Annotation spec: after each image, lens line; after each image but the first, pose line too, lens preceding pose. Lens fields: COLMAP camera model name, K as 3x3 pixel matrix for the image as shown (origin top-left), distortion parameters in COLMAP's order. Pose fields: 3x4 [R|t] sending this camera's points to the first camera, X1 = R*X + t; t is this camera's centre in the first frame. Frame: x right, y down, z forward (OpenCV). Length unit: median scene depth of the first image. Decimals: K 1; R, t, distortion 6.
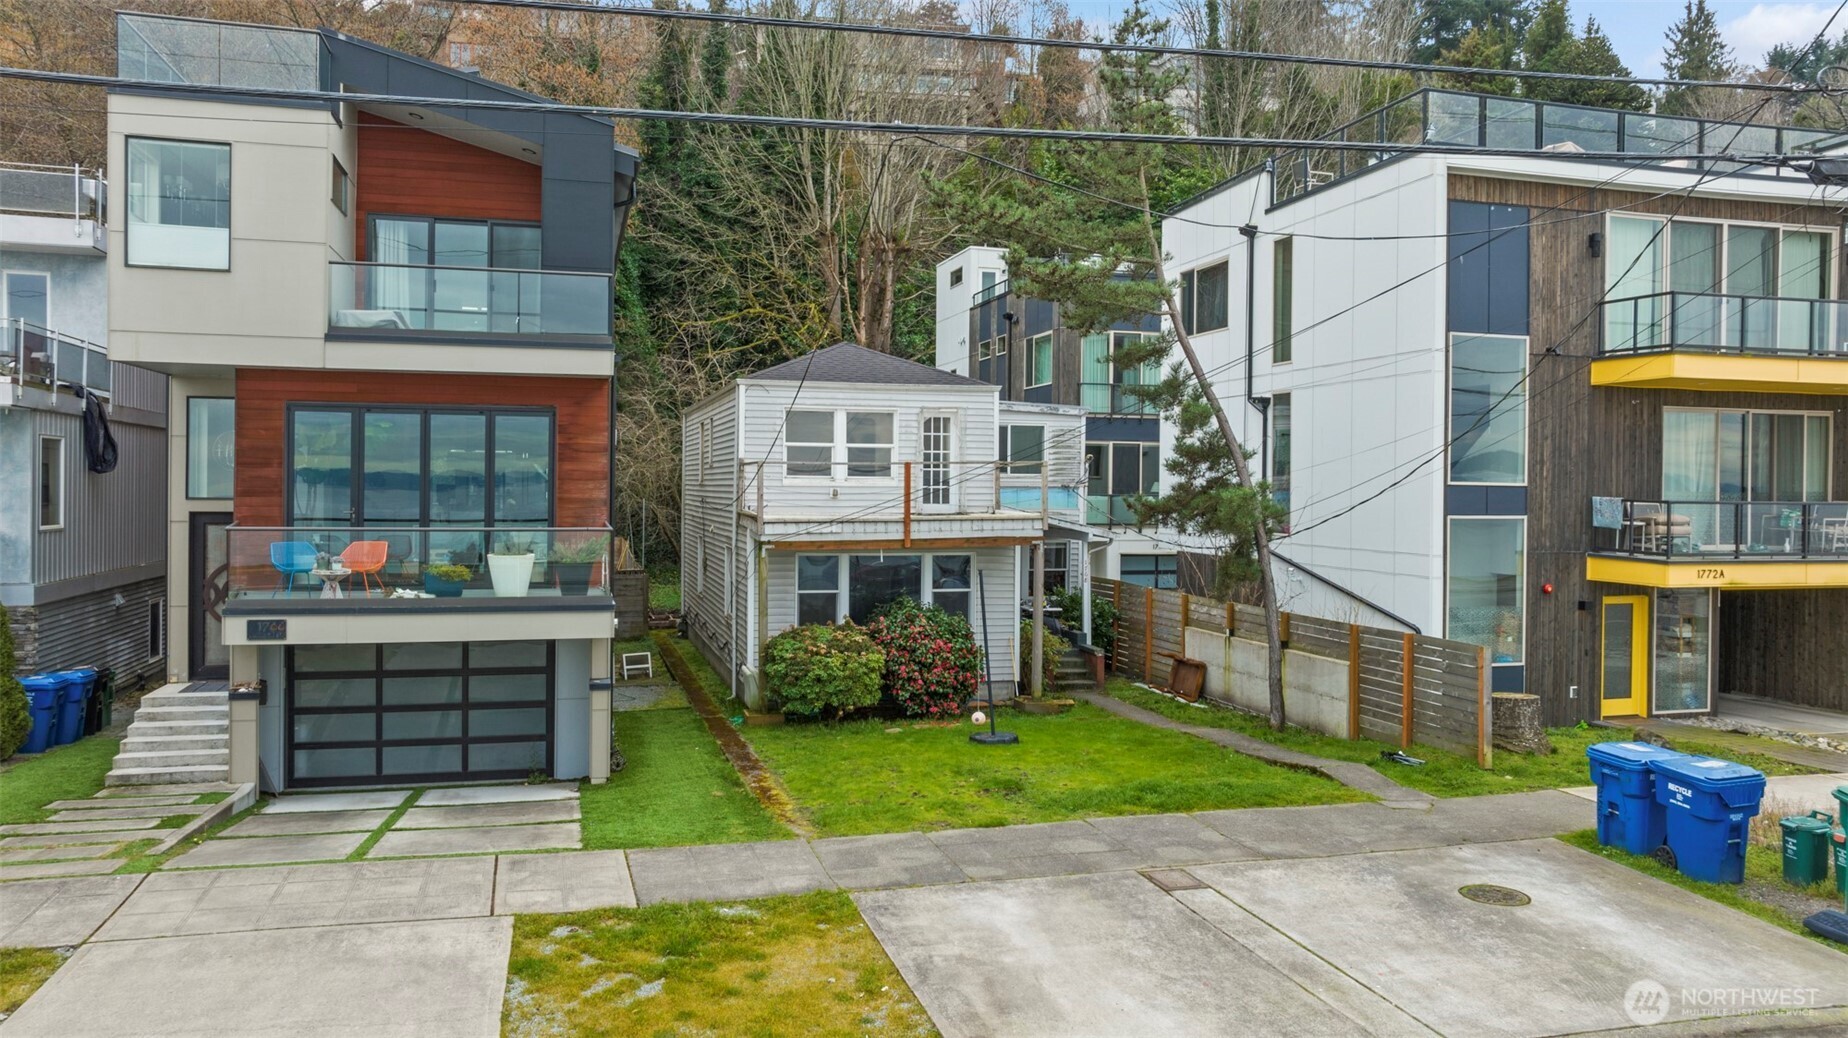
lens RADIAL K [[1319.6, 0, 929.0], [0, 1319.6, 494.1], [0, 0, 1]] dist [-0.024207, -0.005773]
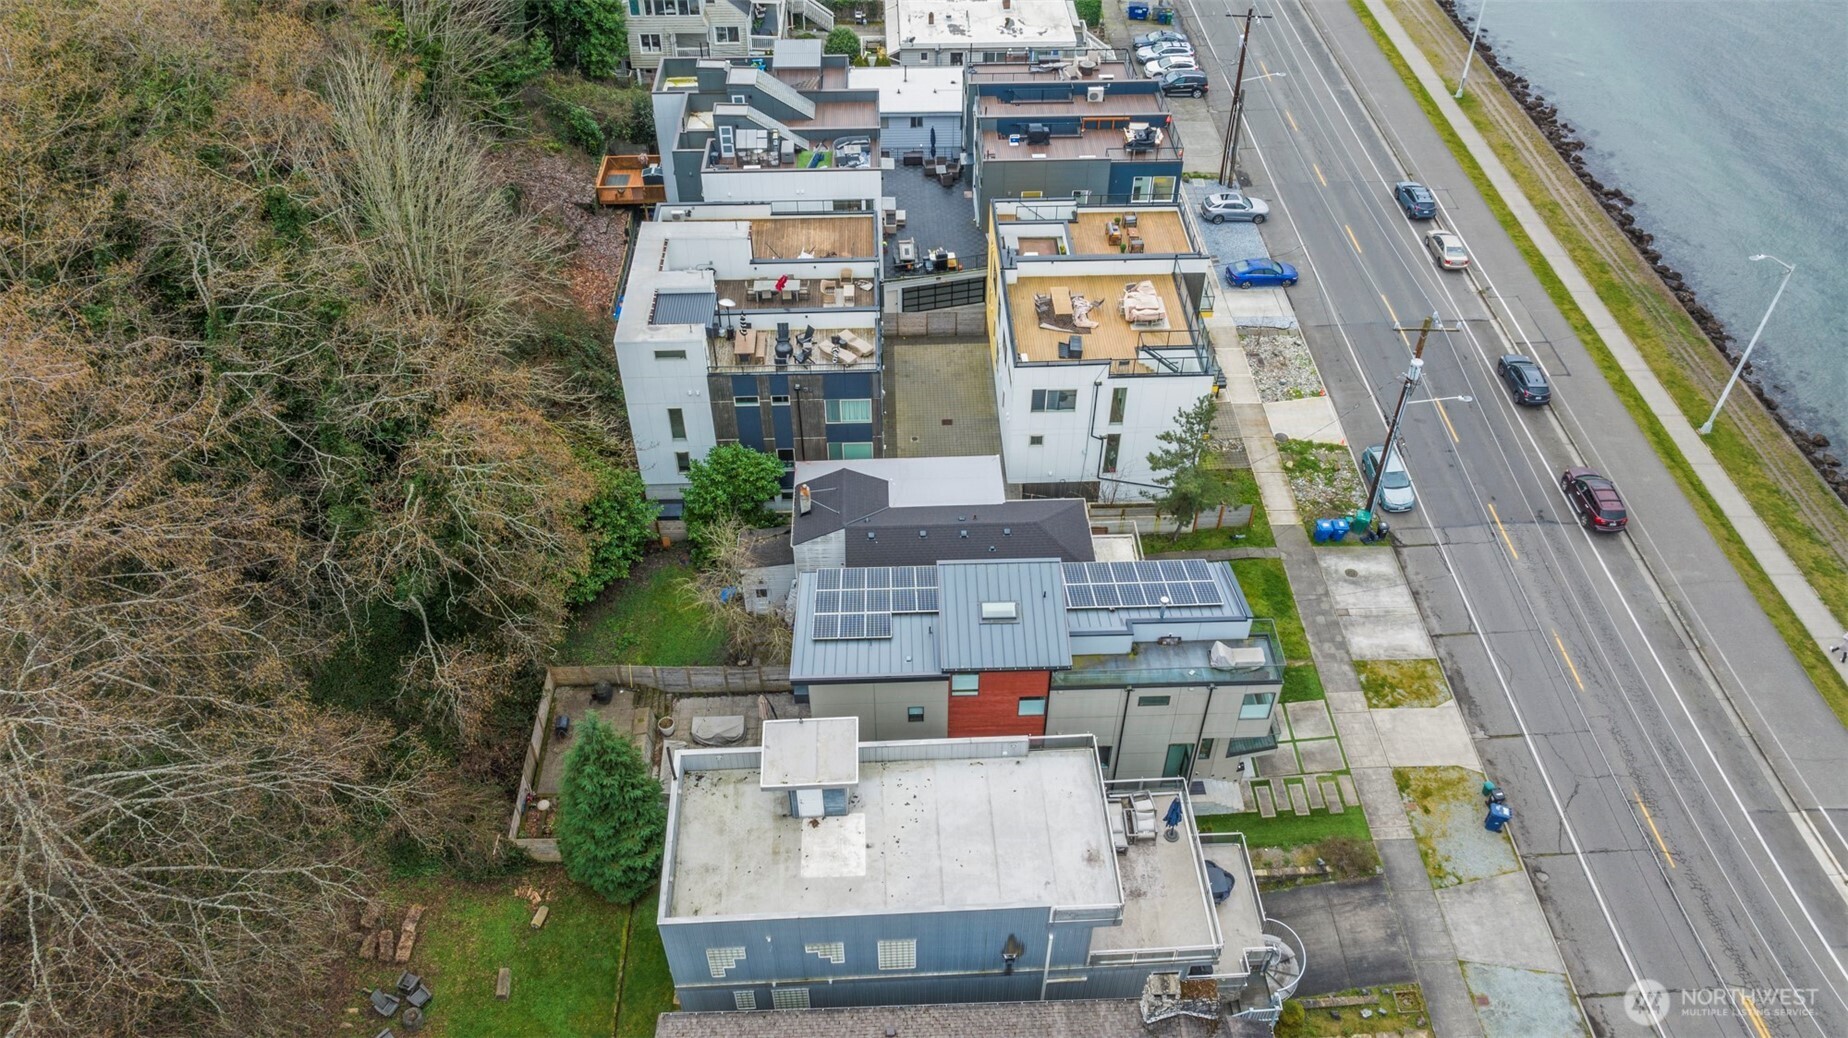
lens RADIAL K [[1319.6, 0, 929.0], [0, 1319.6, 494.1], [0, 0, 1]] dist [-0.024207, -0.005773]
pose [[0.228311, -0.664012, 0.712013, -2.147859], [0.002614, 0.731744, 0.681574, -2.159171], [-0.973585, -0.153749, 0.168801, 1.066786]]
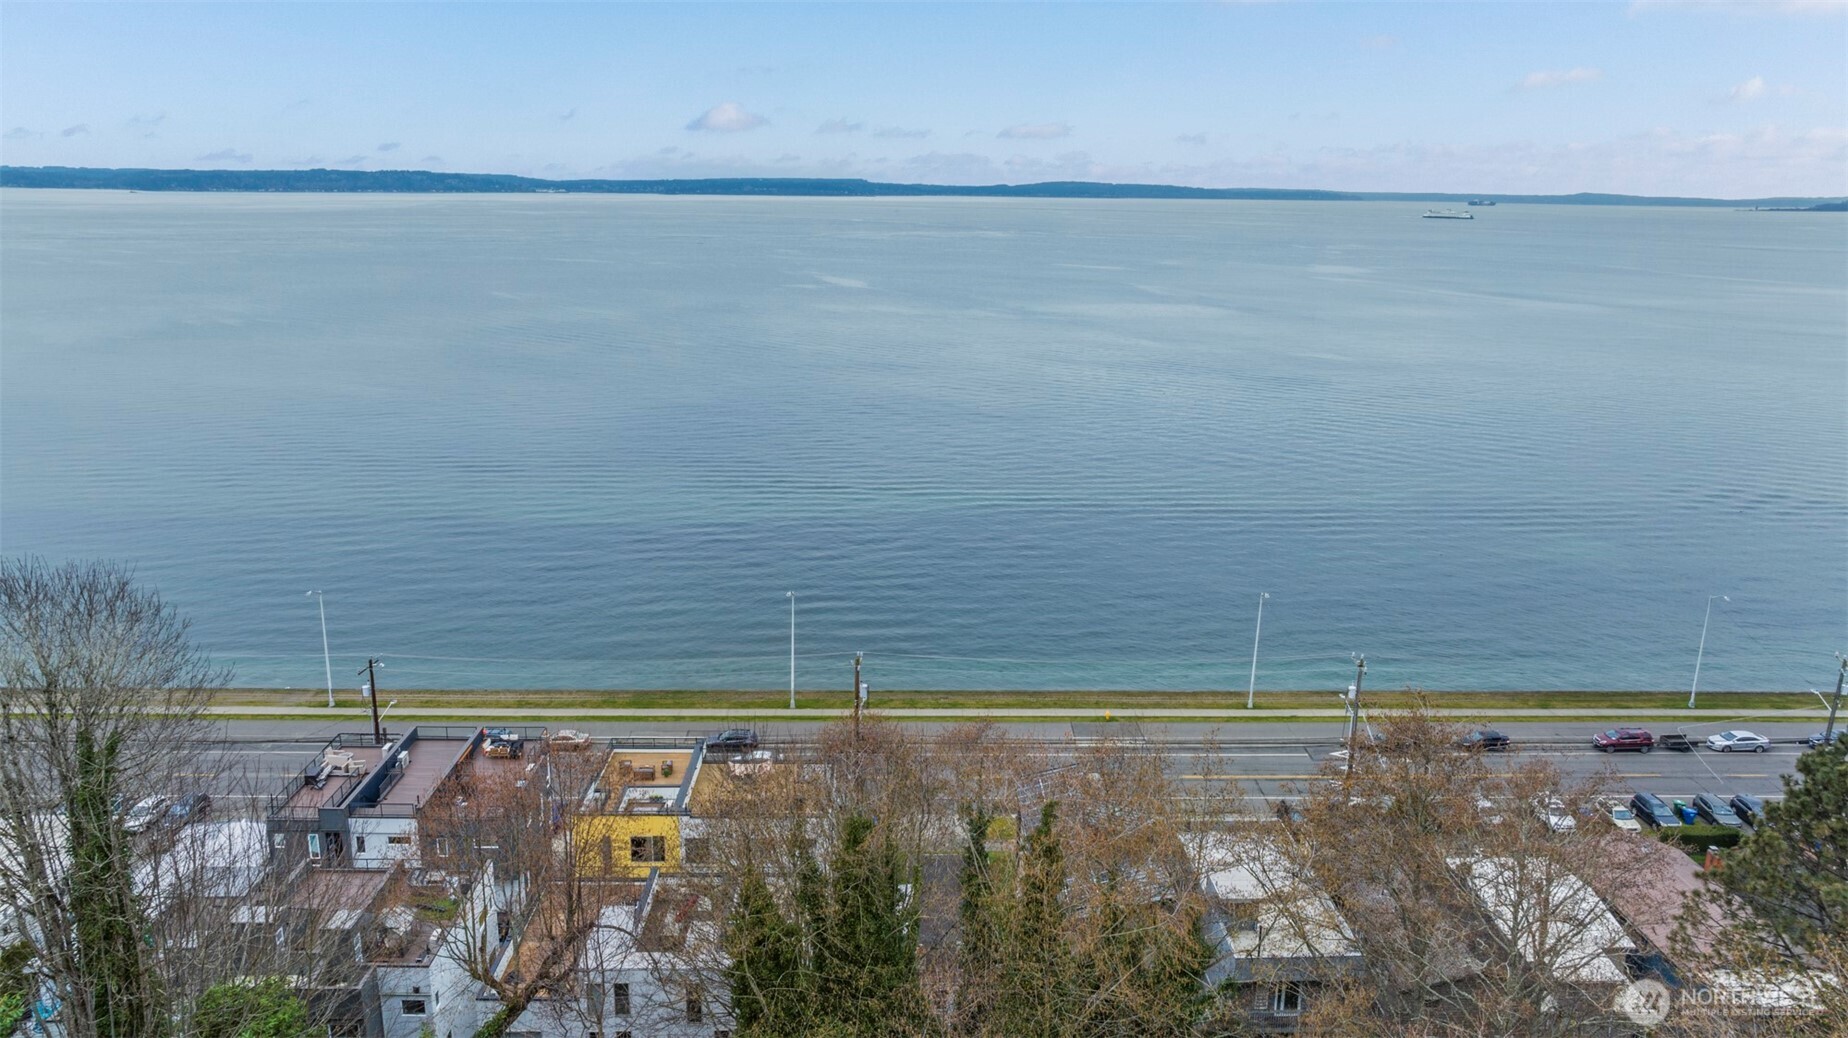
lens RADIAL K [[1341.6, 0, 930.9], [0, 1341.6, 491.0], [0, 0, 1]] dist [-0.027260, 0.005085]
pose [[-0.969658, -0.075482, 0.232520, -0.886341], [-0.018469, 0.971040, 0.238204, -2.185202], [-0.243766, 0.226682, -0.942970, 4.871995]]
